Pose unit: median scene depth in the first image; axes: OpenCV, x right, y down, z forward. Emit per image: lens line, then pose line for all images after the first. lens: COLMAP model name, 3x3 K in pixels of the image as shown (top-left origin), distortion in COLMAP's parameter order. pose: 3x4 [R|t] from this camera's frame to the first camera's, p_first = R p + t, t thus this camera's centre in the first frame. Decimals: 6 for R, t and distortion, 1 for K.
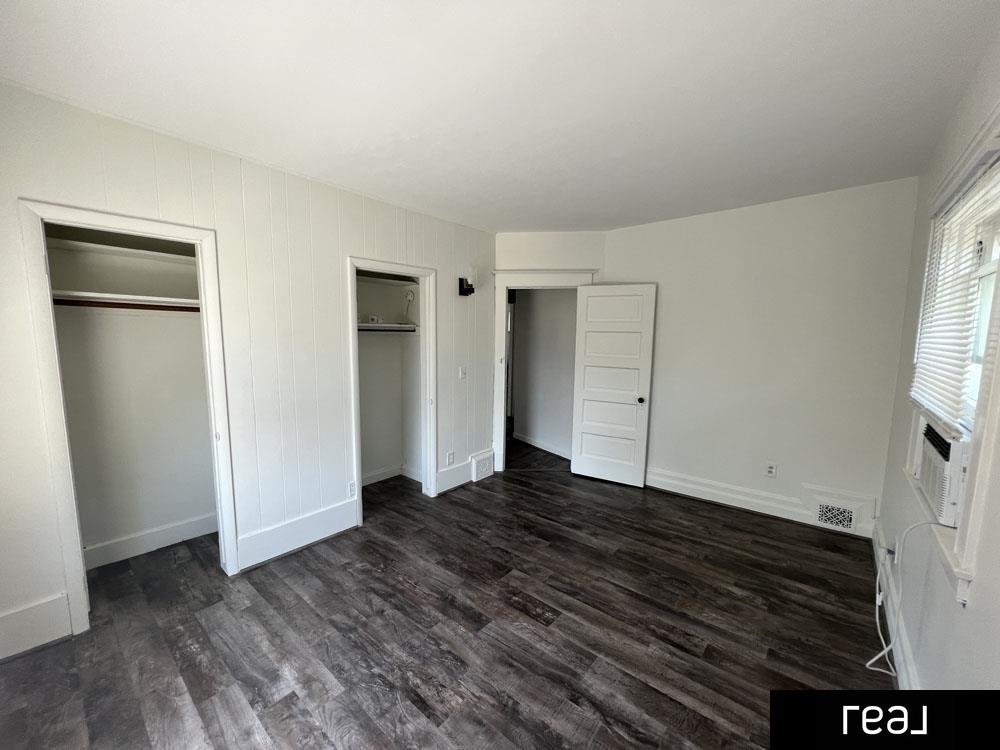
lens RADIAL K [[398.9, 0, 498.9], [0, 398.9, 377.7], [0, 0, 1]] dist [-0.001822, 0.000246]
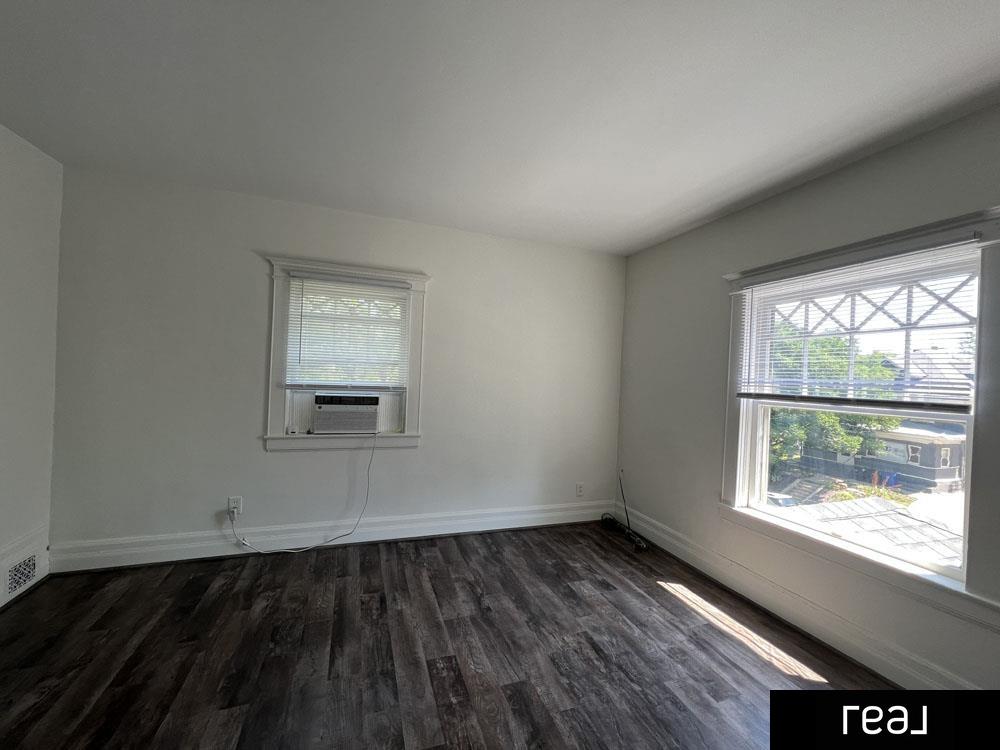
lens RADIAL K [[398.9, 0, 497.7], [0, 398.9, 374.3], [0, 0, 1]] dist [-0.001822, 0.000246]
pose [[-0.860743, -0.046924, 0.506873, -0.403865], [0.010842, 0.993826, 0.110416, -0.136556], [-0.508925, 0.100535, -0.854920, 1.650257]]
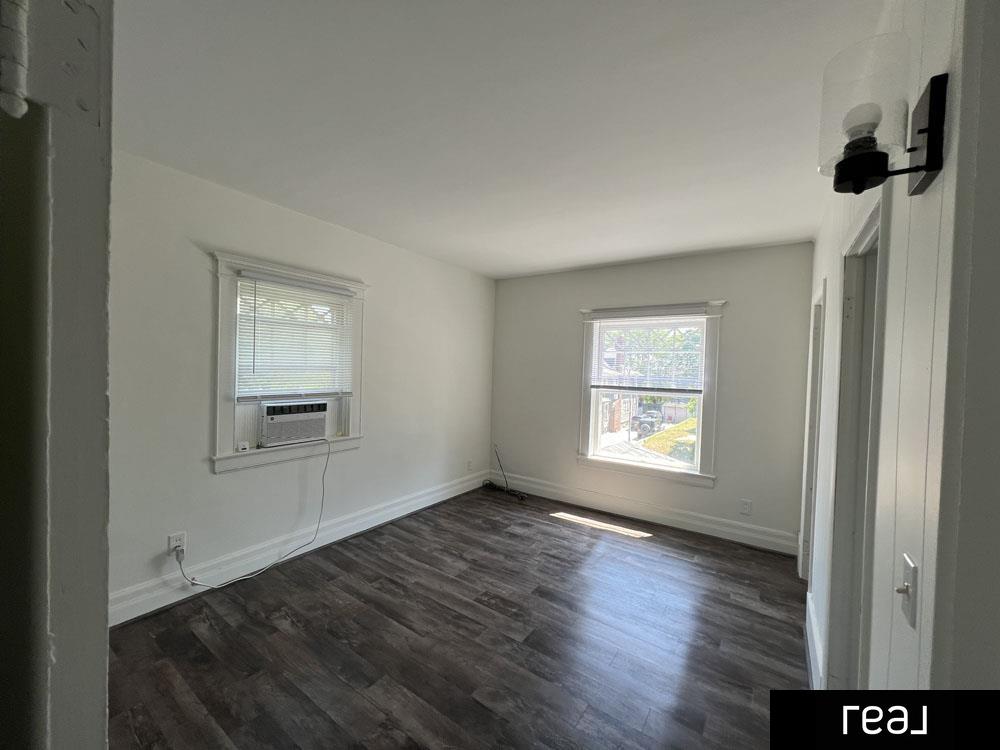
lens RADIAL K [[398.9, 0, 496.5], [0, 398.9, 375.3], [0, 0, 1]] dist [-0.001822, 0.000246]
pose [[-0.994905, -0.038622, -0.093130, 0.230472], [-0.051585, 0.988654, 0.141073, -0.237668], [0.086625, 0.145158, -0.985609, 2.117035]]
